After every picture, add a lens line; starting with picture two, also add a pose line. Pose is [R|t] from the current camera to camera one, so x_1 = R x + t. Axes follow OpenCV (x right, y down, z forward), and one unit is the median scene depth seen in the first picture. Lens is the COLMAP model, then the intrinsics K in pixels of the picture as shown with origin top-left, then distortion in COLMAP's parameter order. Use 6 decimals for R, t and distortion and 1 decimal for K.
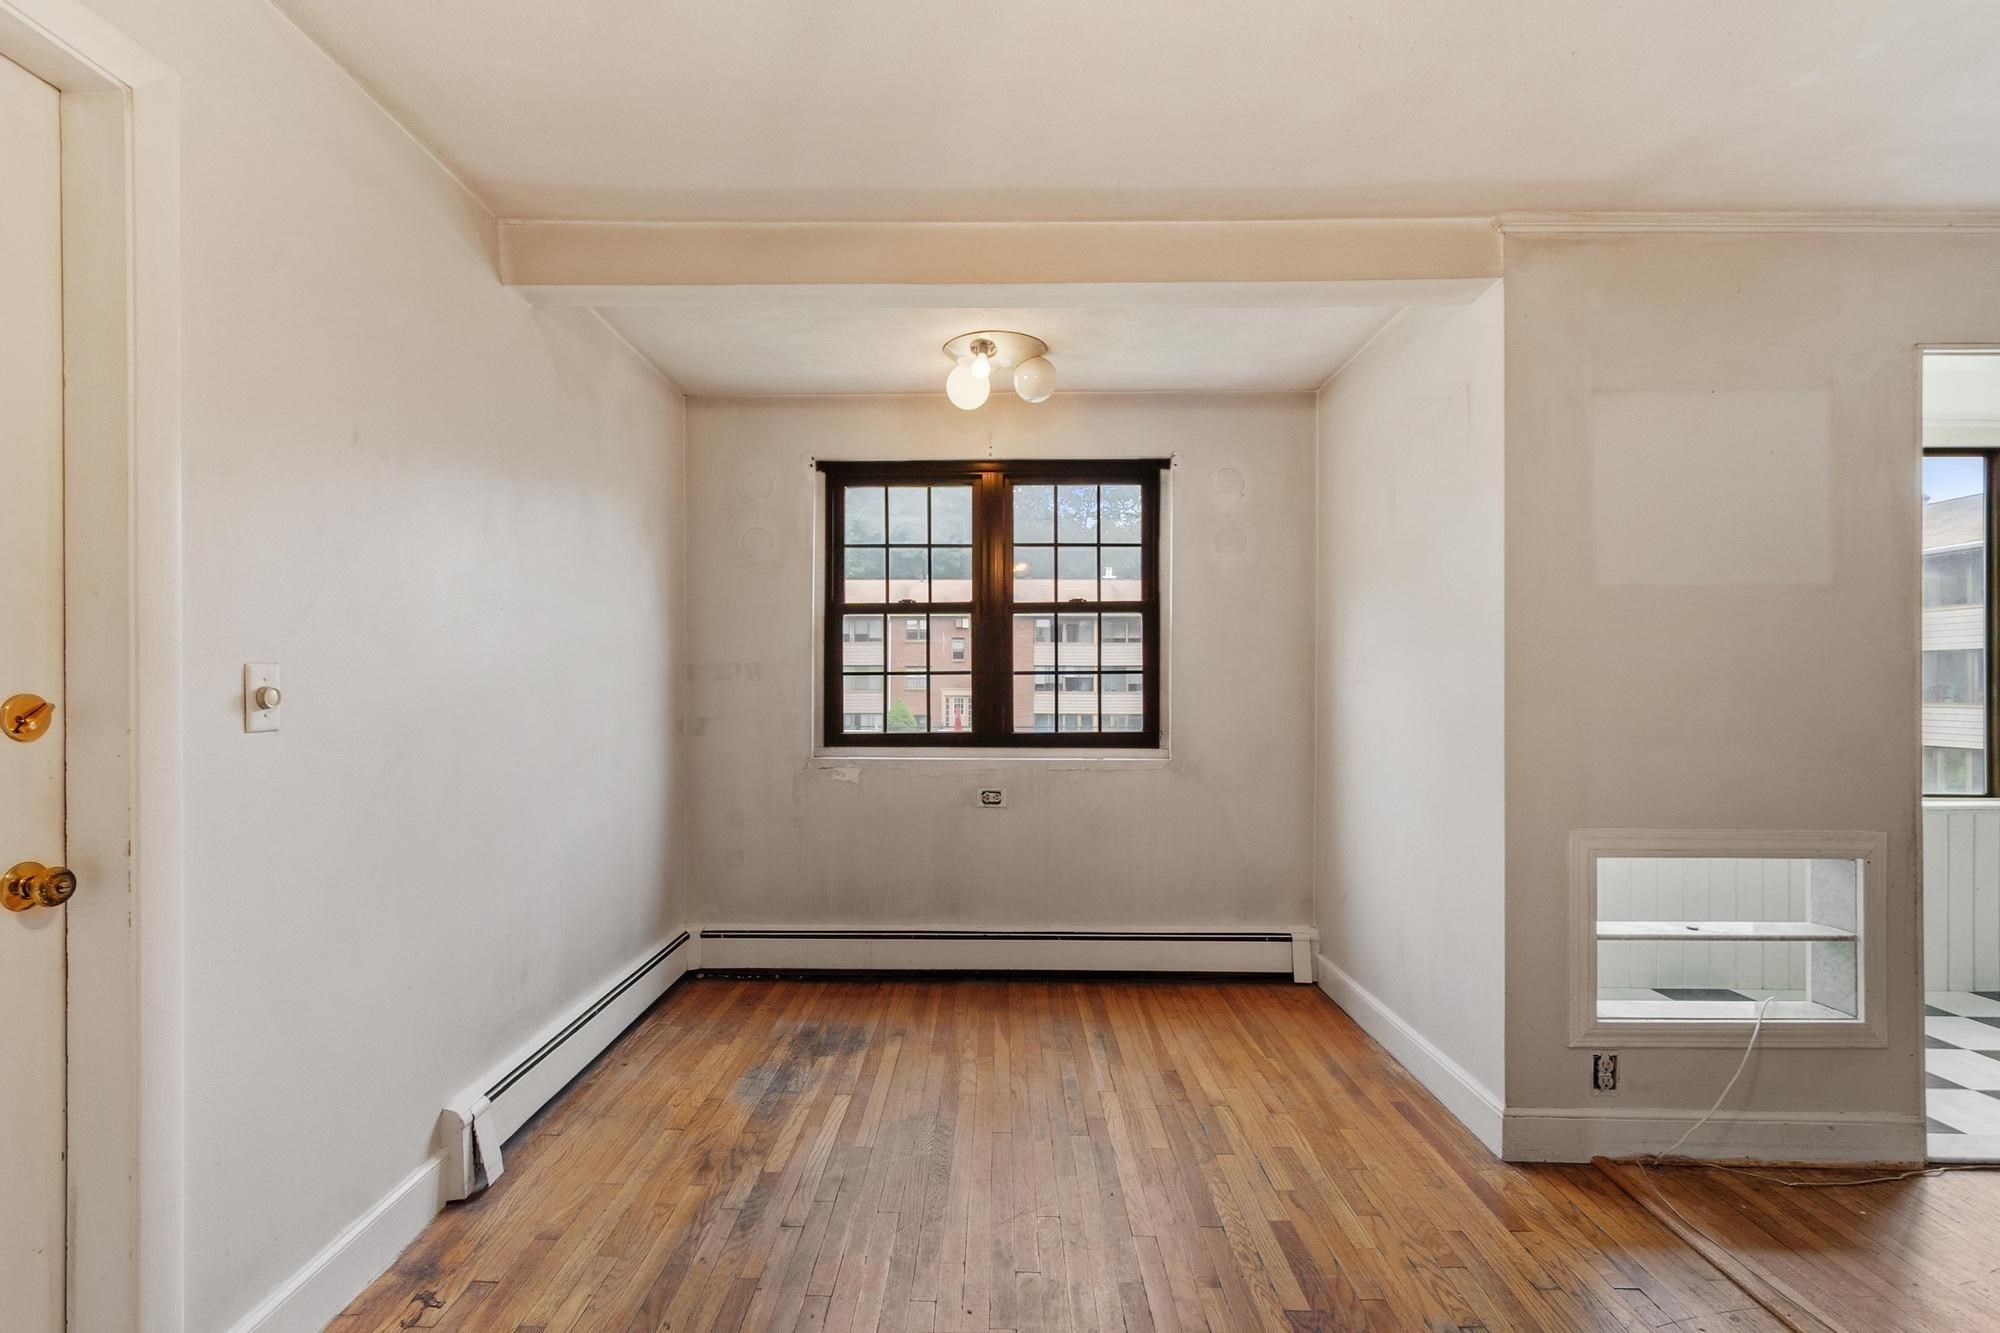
lens RADIAL K [[880.8, 0, 1000.0], [0, 880.8, 666.5], [0, 0, 1]] dist [0.064972, -0.000004]
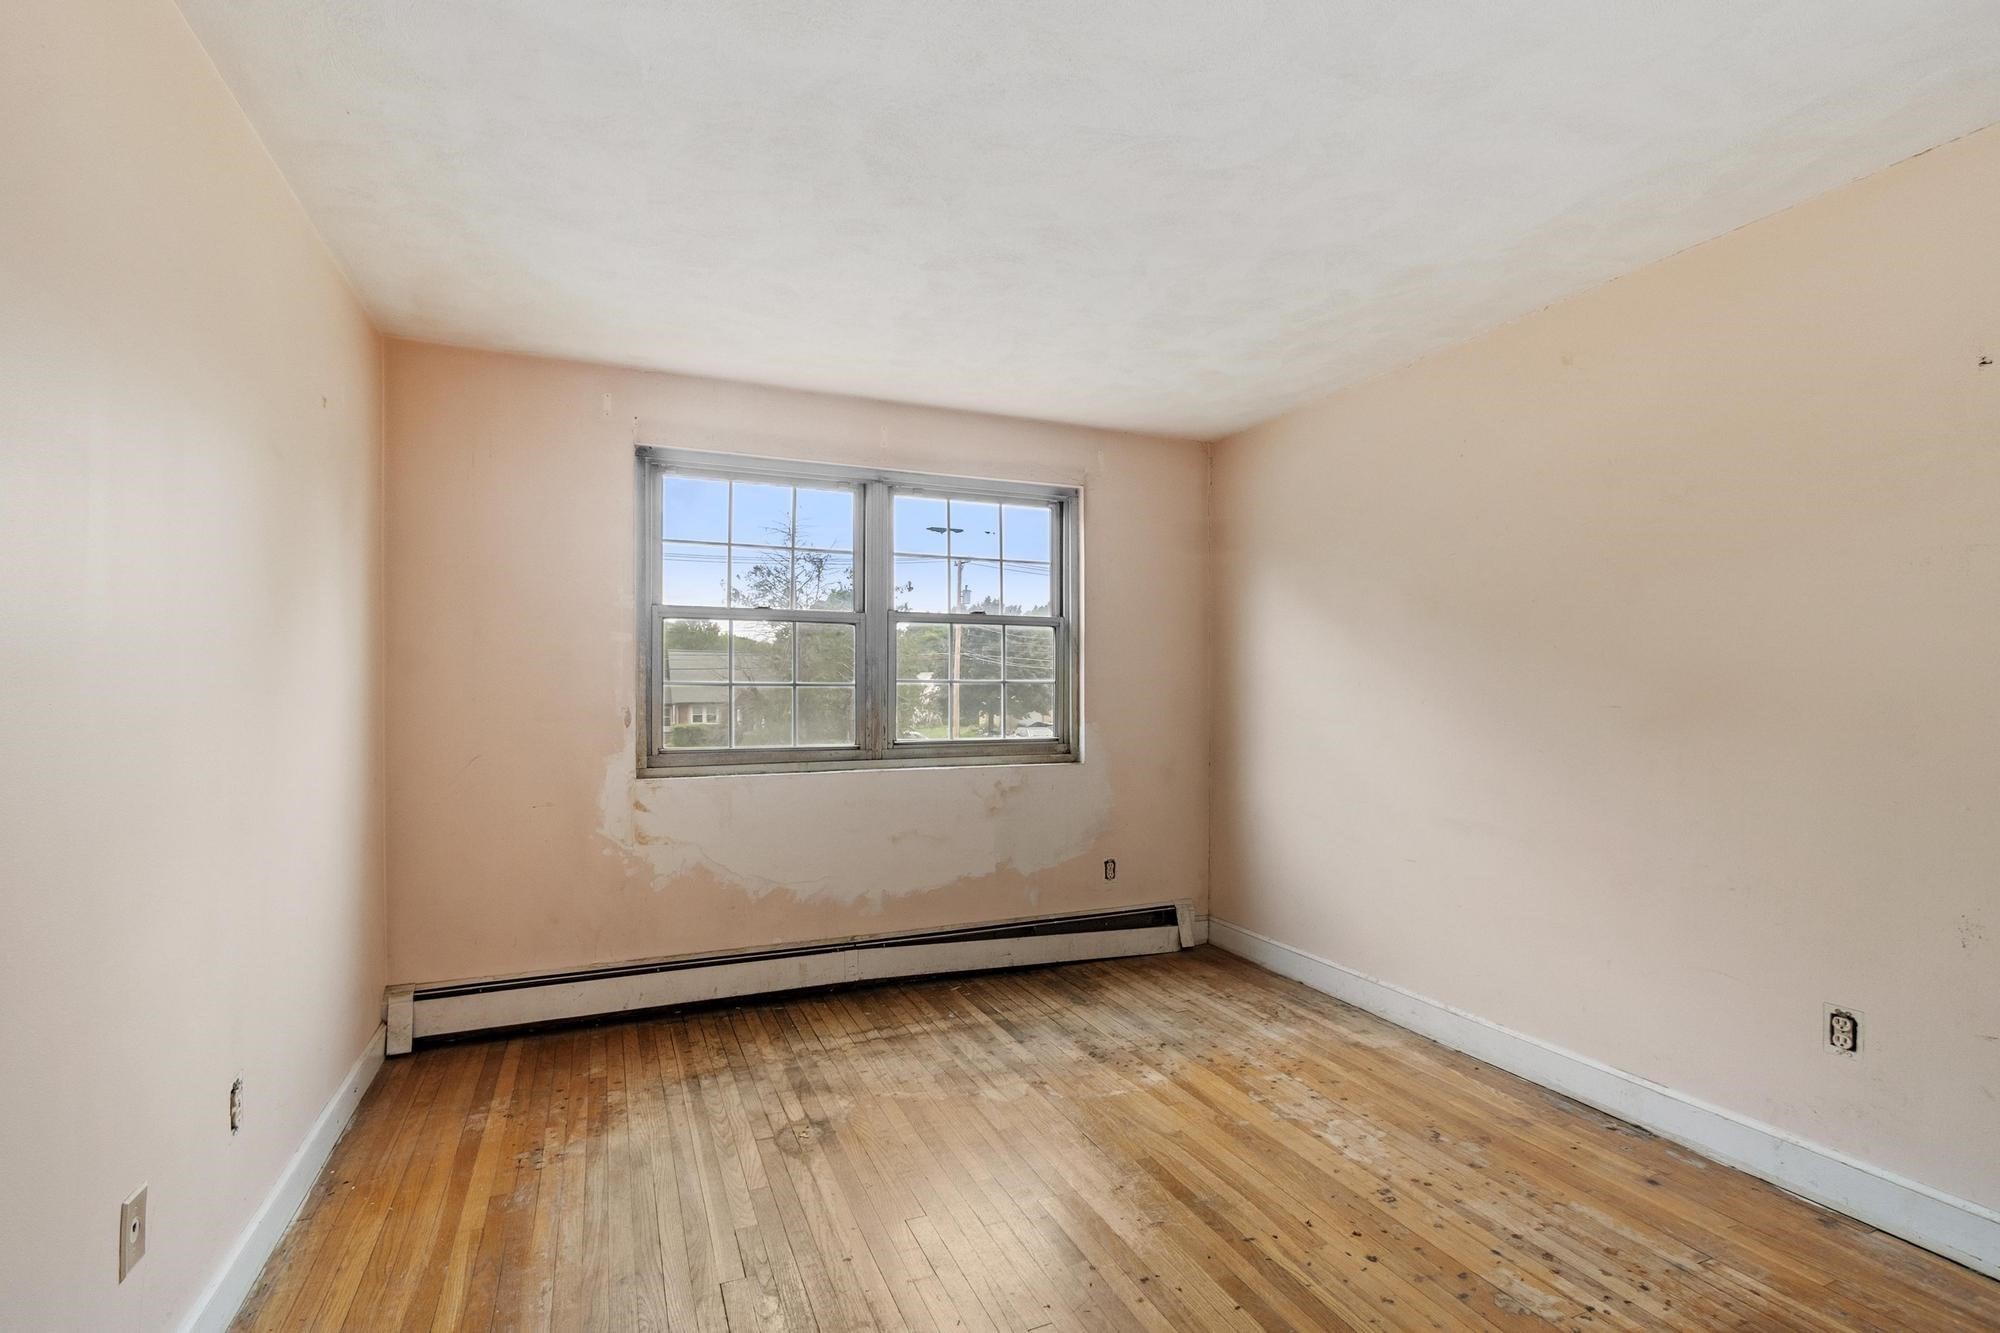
lens RADIAL K [[911.3, 0, 1000.0], [0, 911.3, 666.5], [0, 0, 1]] dist [-0.000316, 0.000126]
pose [[0.916015, 0.009851, 0.401024, -0.234227], [-0.006103, 0.999925, -0.010621, 0.000080], [-0.401098, 0.007281, 0.916006, 0.005646]]
